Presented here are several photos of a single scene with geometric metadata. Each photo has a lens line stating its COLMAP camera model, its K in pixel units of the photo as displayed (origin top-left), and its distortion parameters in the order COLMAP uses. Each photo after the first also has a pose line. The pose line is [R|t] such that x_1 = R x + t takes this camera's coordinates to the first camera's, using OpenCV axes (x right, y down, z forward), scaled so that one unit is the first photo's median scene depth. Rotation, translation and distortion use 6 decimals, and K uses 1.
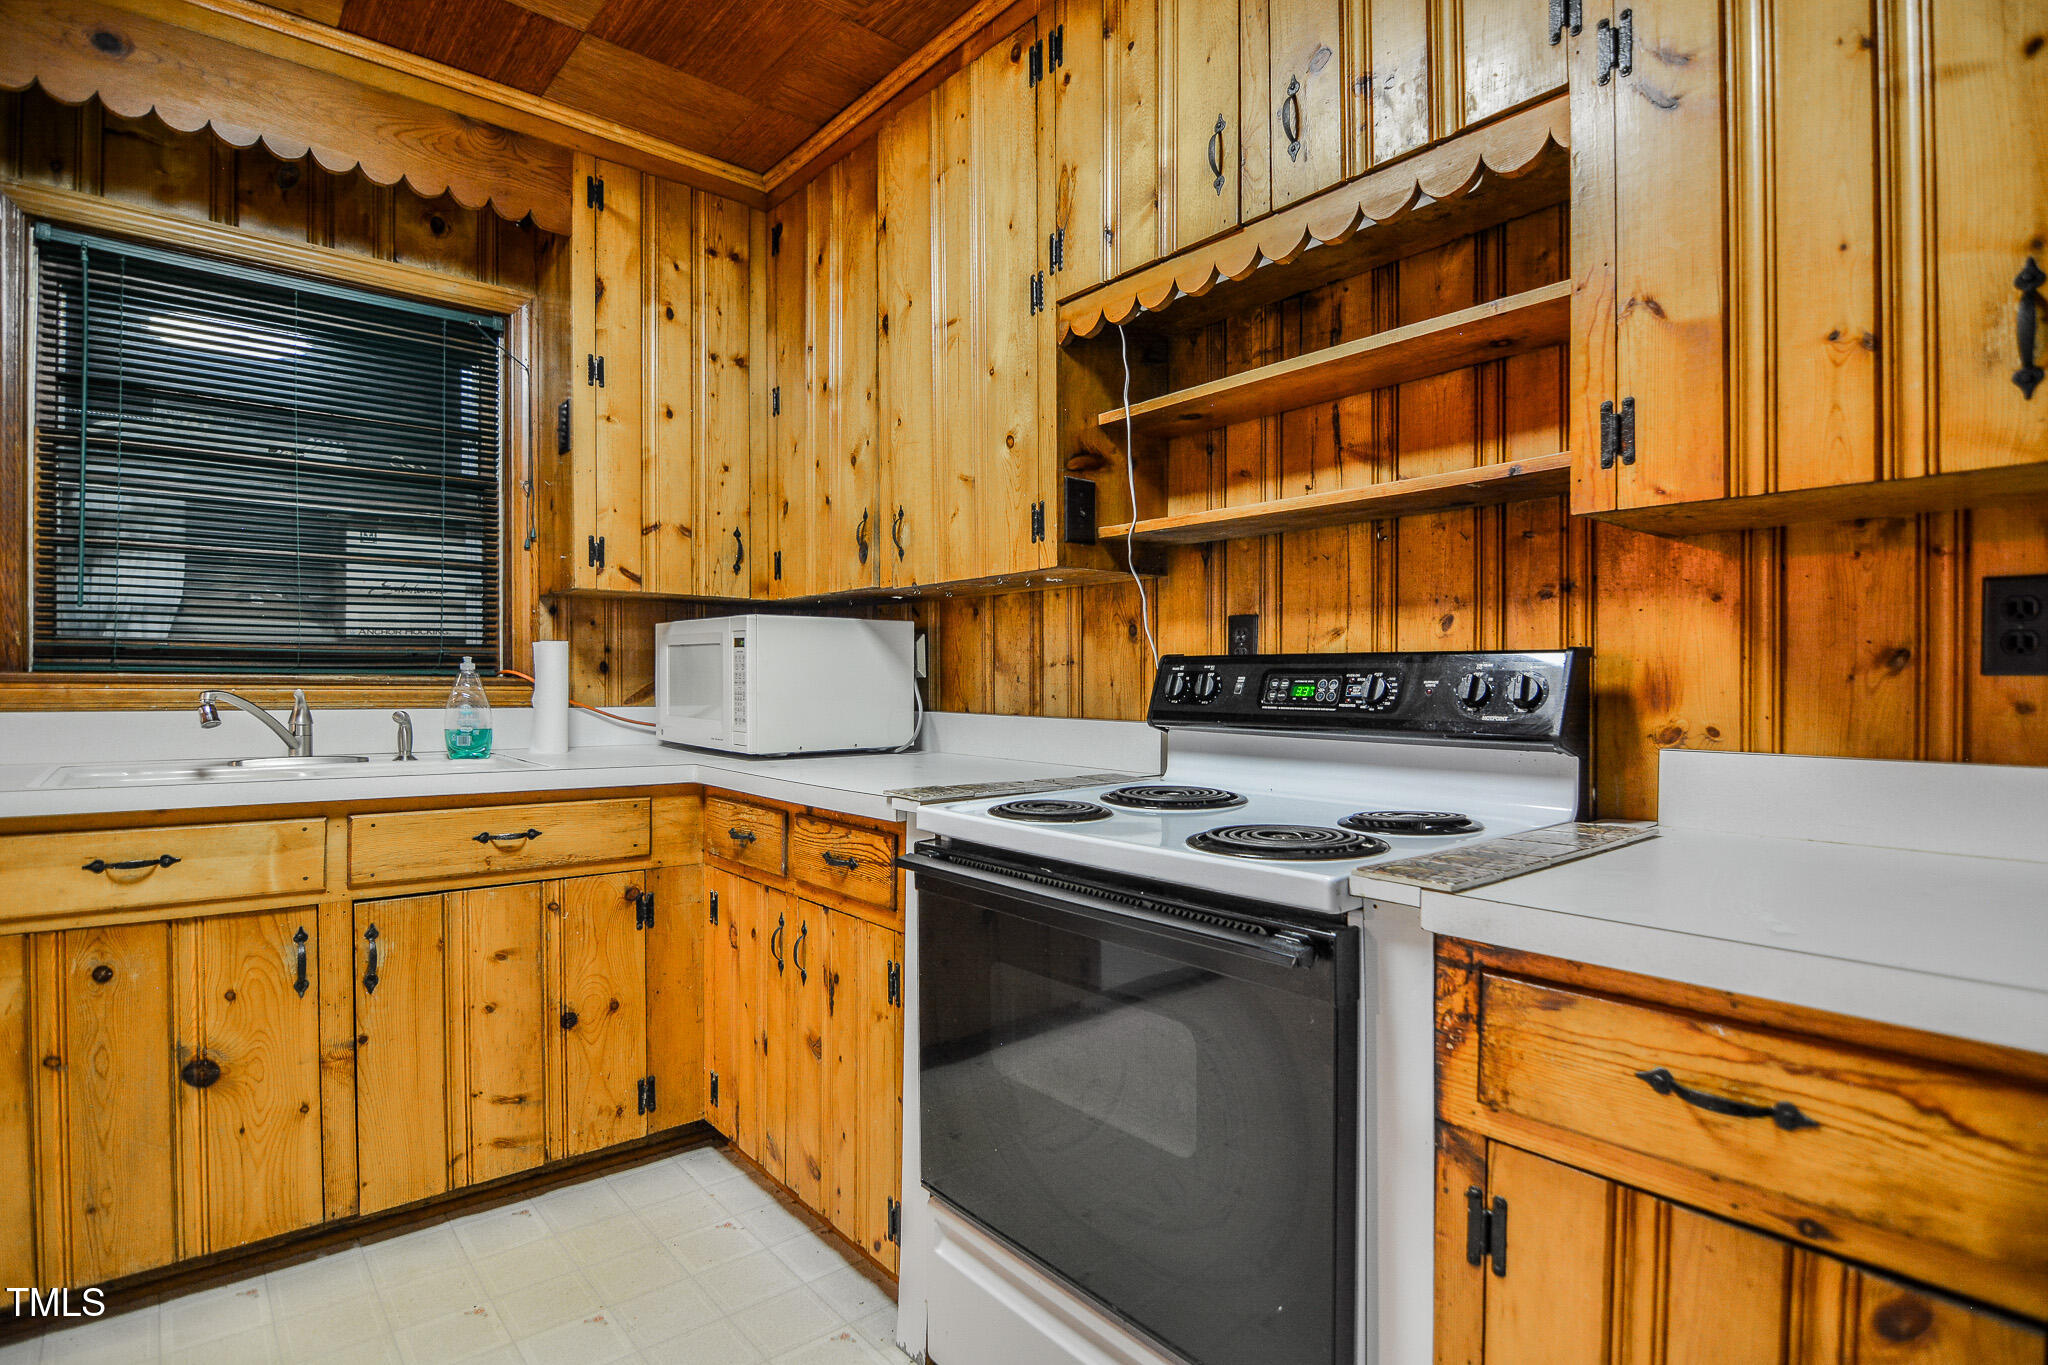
lens RADIAL K [[1005.0, 0, 1030.5], [0, 1005.0, 703.7], [0, 0, 1]] dist [-0.006174, -0.010042]
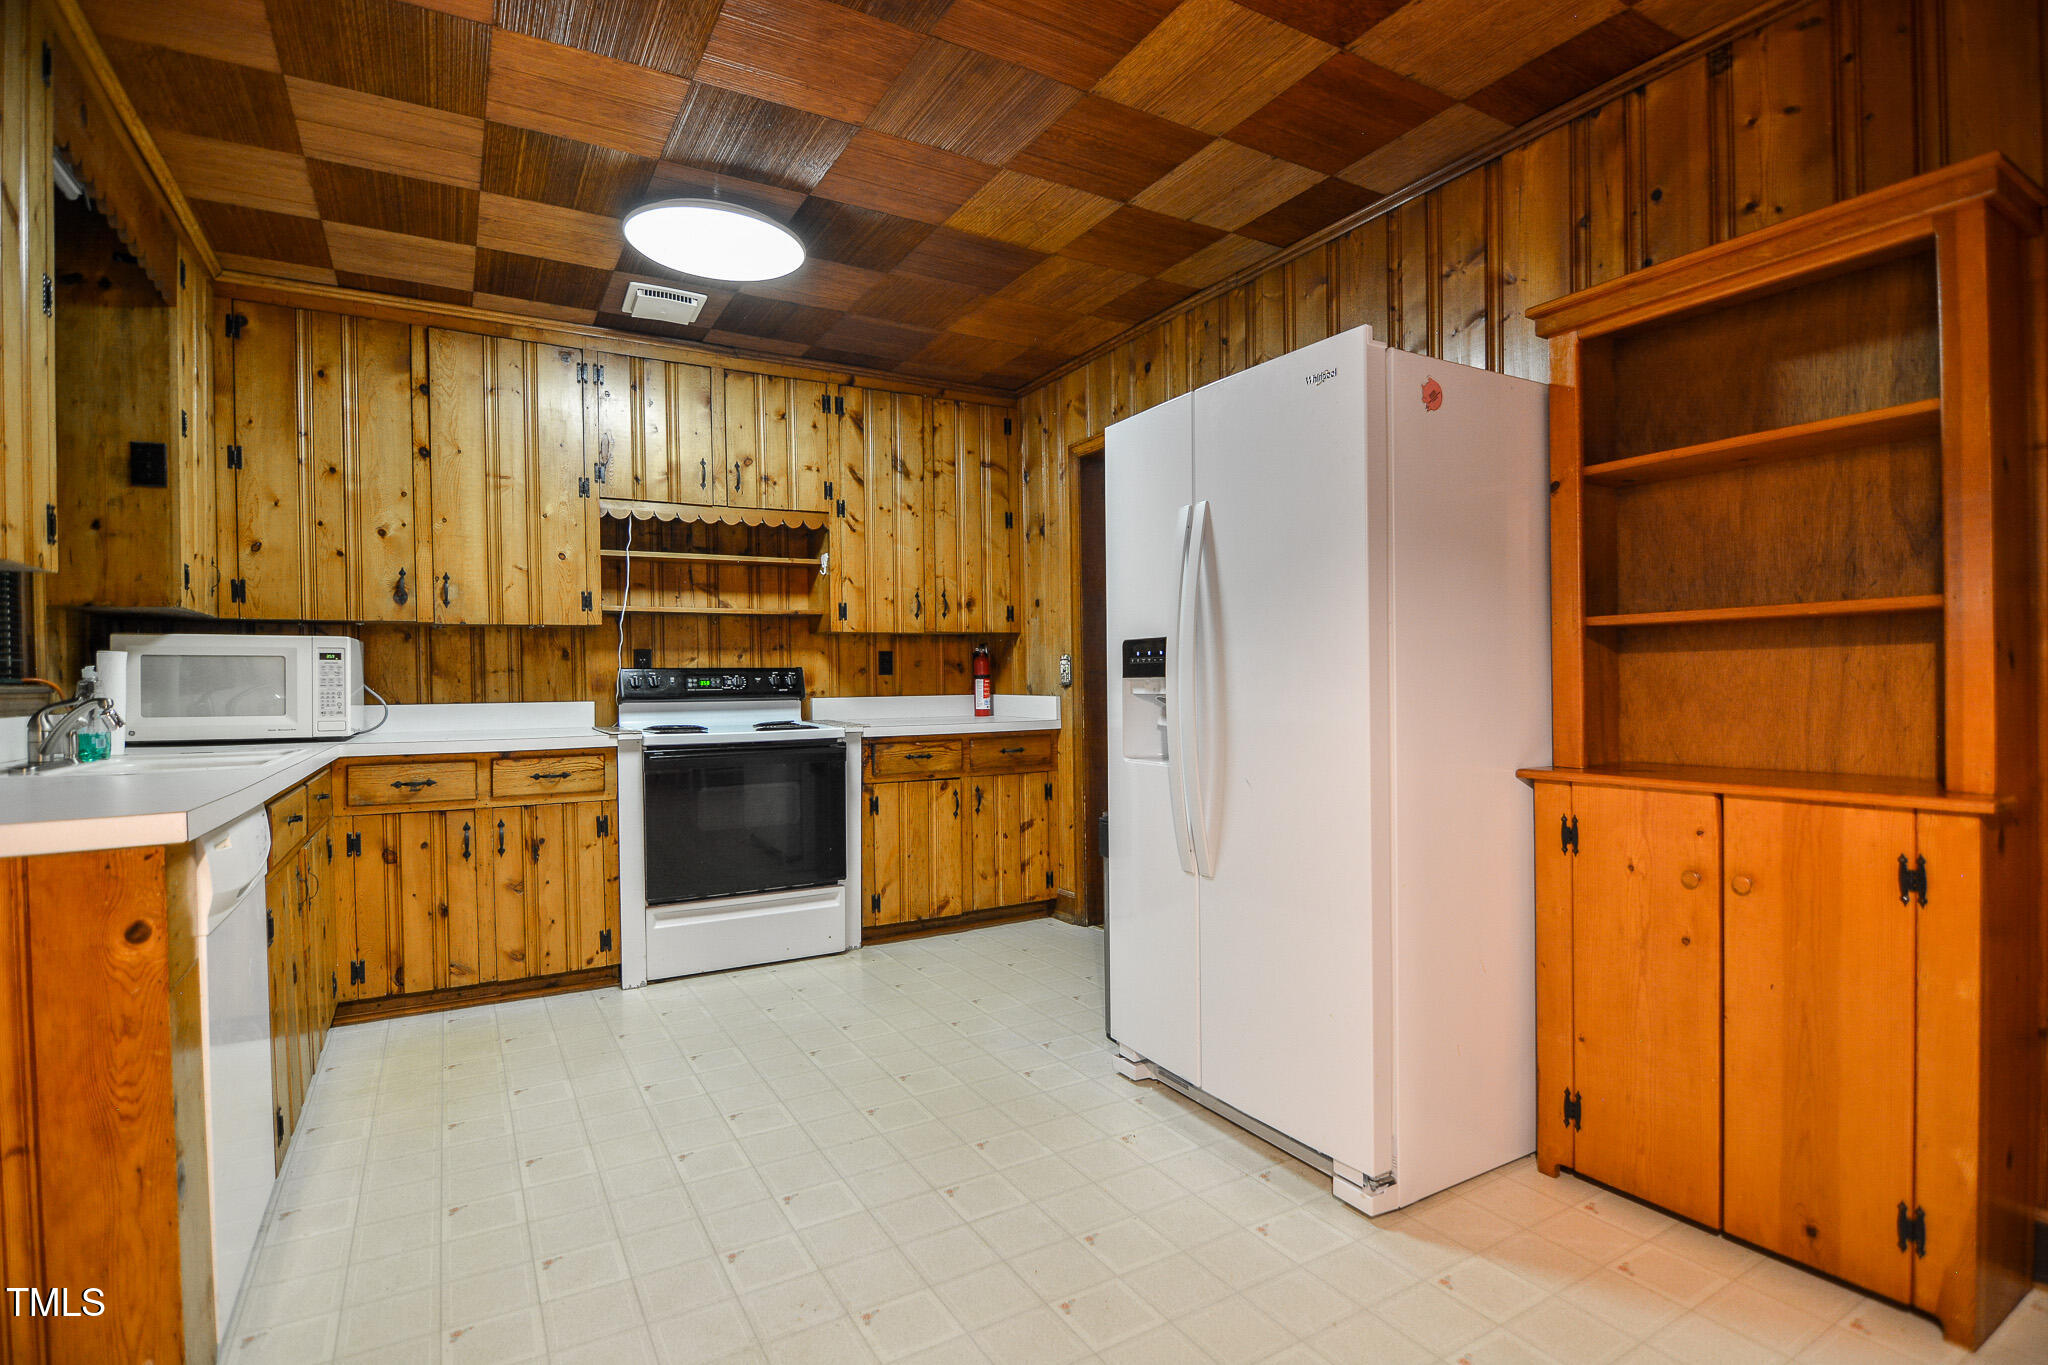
lens RADIAL K [[1005.0, 0, 1040.5], [0, 1005.0, 685.7], [0, 0, 1]] dist [-0.006174, -0.010042]
pose [[0.182791, -0.016138, 0.983019, -1.808357], [0.033222, 0.999396, 0.010229, -0.003180], [-0.982590, 0.030789, 0.183217, -0.250743]]
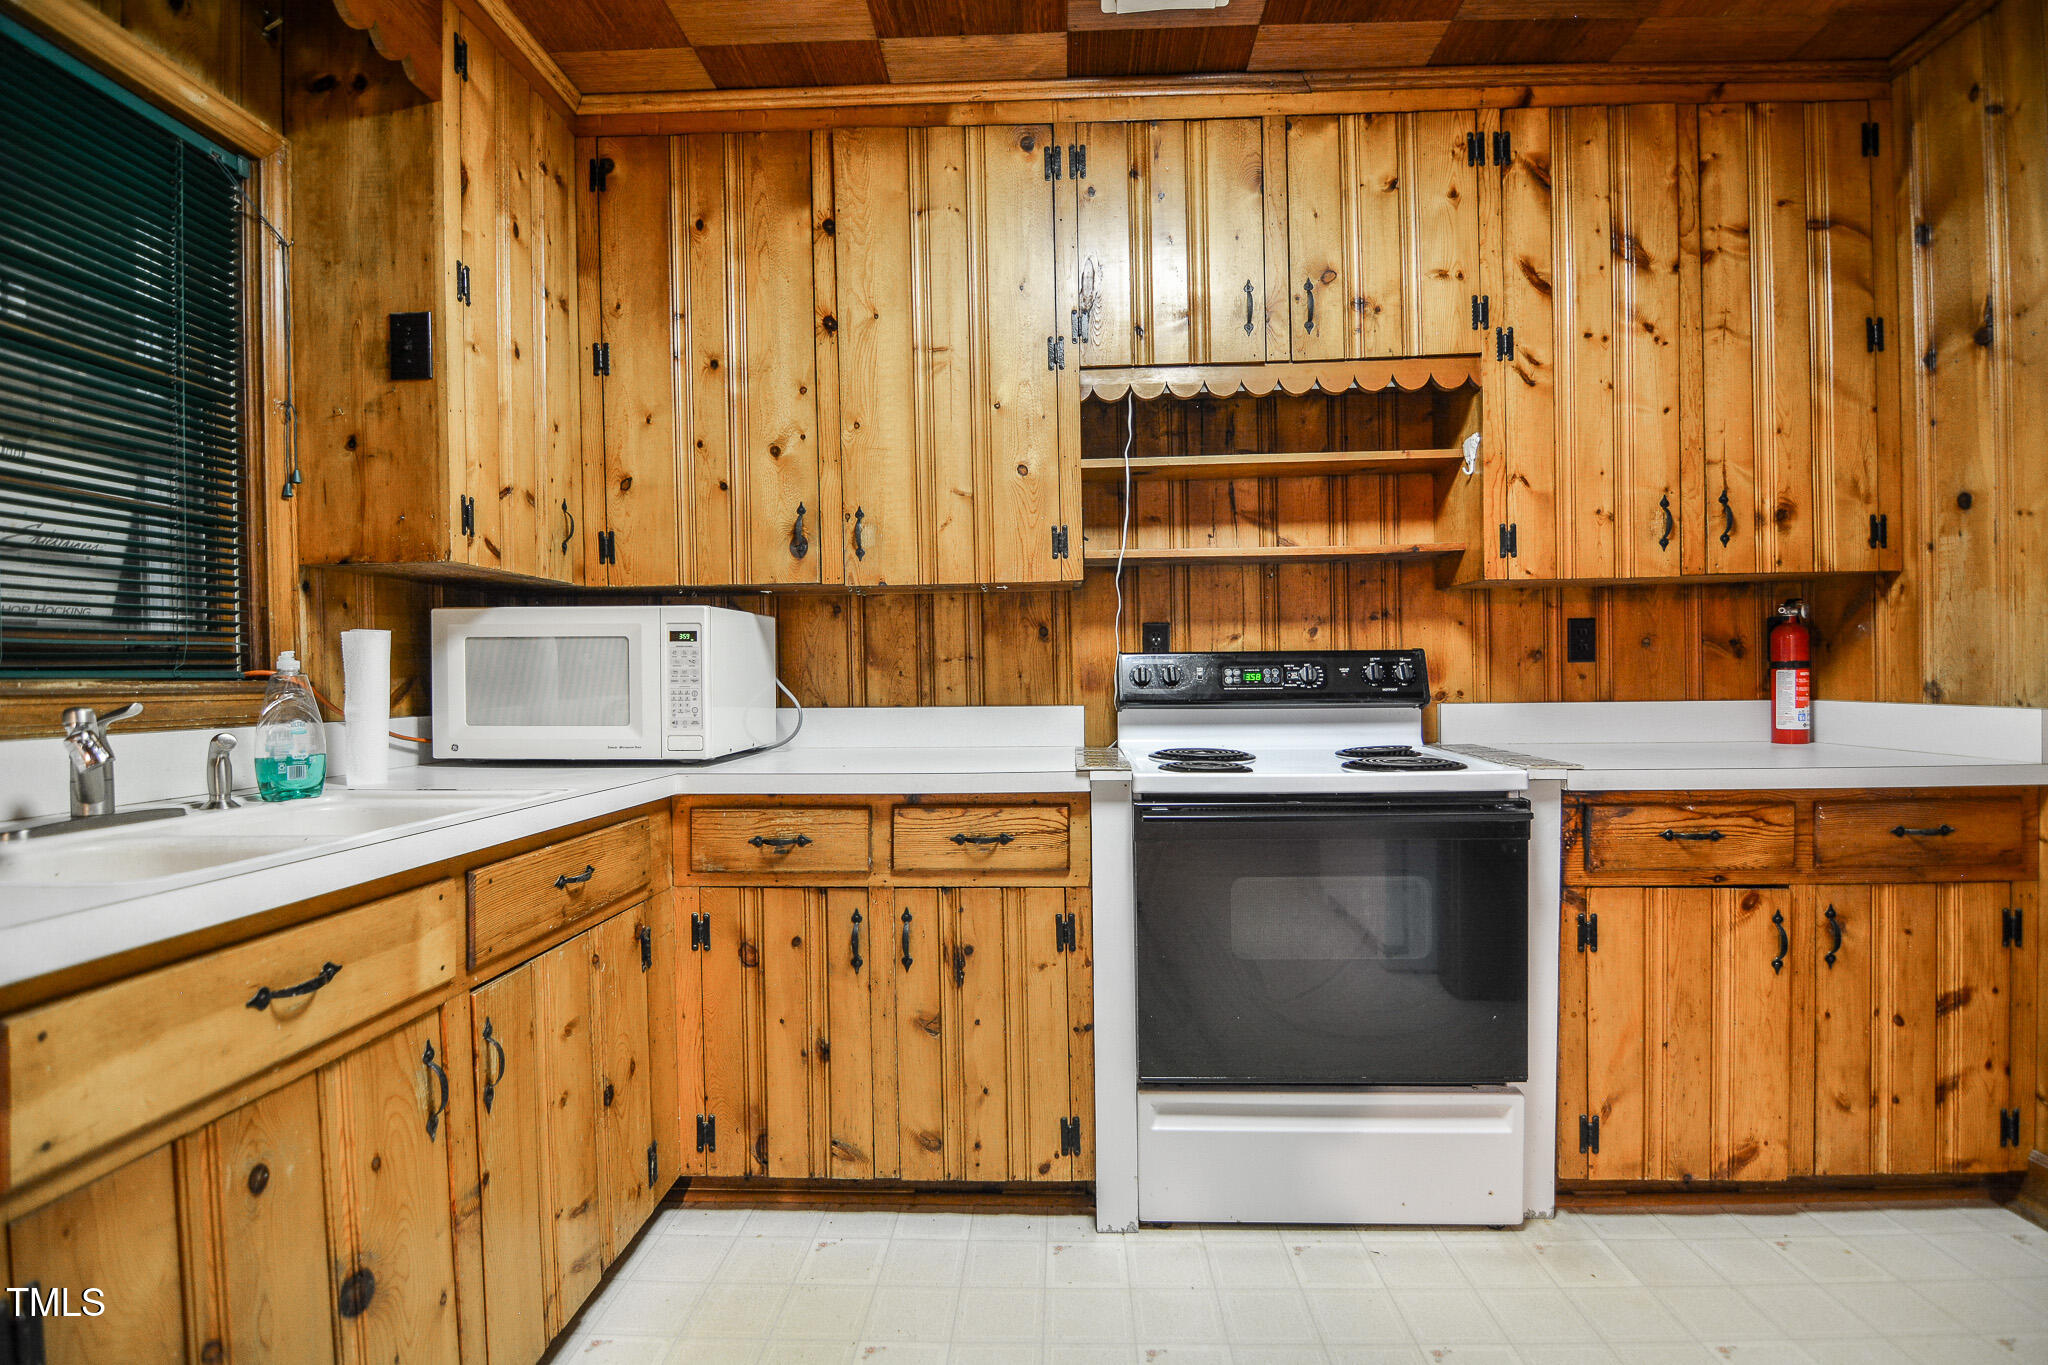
lens RADIAL K [[1005.0, 0, 1028.9], [0, 1005.0, 684.0], [0, 0, 1]] dist [-0.006174, -0.010042]
pose [[0.685238, -0.020761, 0.728023, -0.908238], [0.031775, 0.999494, -0.001405, -0.009396], [-0.727625, 0.024095, 0.685551, 0.204575]]
